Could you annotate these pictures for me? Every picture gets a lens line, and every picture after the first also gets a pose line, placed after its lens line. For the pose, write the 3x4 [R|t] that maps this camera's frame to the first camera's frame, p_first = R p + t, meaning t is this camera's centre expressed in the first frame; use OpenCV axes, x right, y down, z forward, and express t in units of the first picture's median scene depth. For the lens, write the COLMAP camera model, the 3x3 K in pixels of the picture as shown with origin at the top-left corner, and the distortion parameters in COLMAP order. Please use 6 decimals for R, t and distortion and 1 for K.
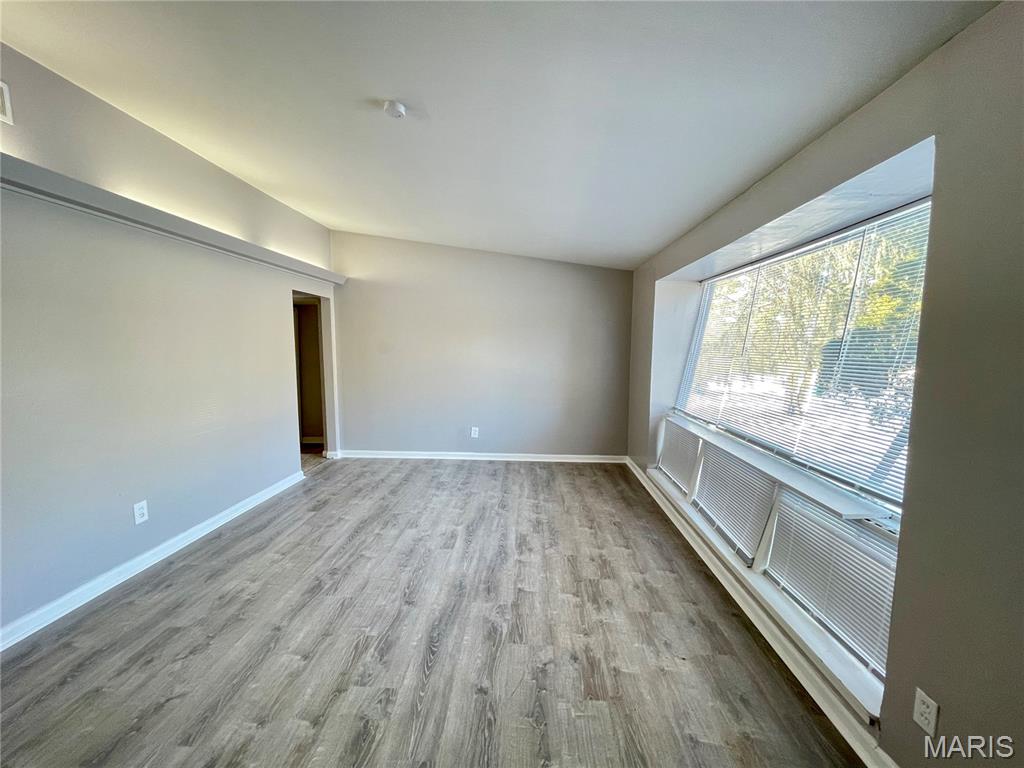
lens RADIAL K [[413.5, 0, 508.6], [0, 413.5, 385.8], [0, 0, 1]] dist [-0.007609, 0.005087]
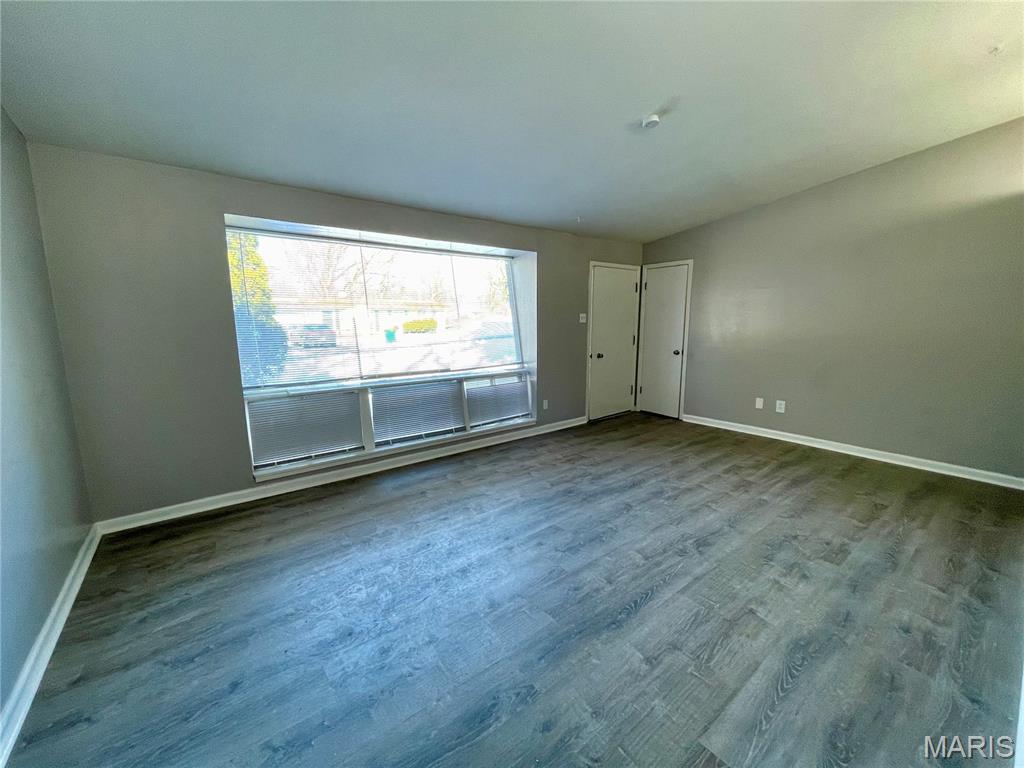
lens RADIAL K [[413.5, 0, 508.6], [0, 413.5, 385.8], [0, 0, 1]] dist [-0.007609, 0.005087]
pose [[-0.653143, -0.120424, 0.747598, -0.769322], [0.077237, 0.971530, 0.223974, -0.131533], [-0.753285, 0.204029, -0.625247, 1.693408]]
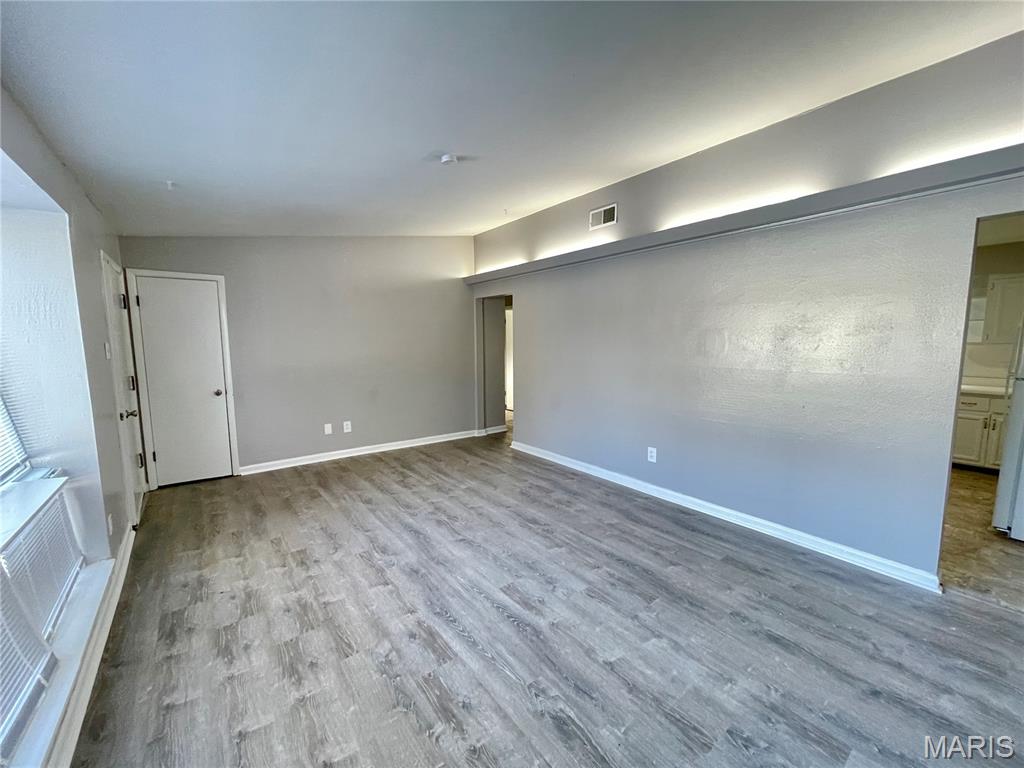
lens RADIAL K [[413.5, 0, 508.6], [0, 413.5, 385.8], [0, 0, 1]] dist [-0.007609, 0.005087]
pose [[-0.761673, 0.075415, -0.643558, 0.360034], [-0.058885, 0.981038, 0.184654, -0.150375], [0.645281, 0.178541, -0.742789, 1.633268]]
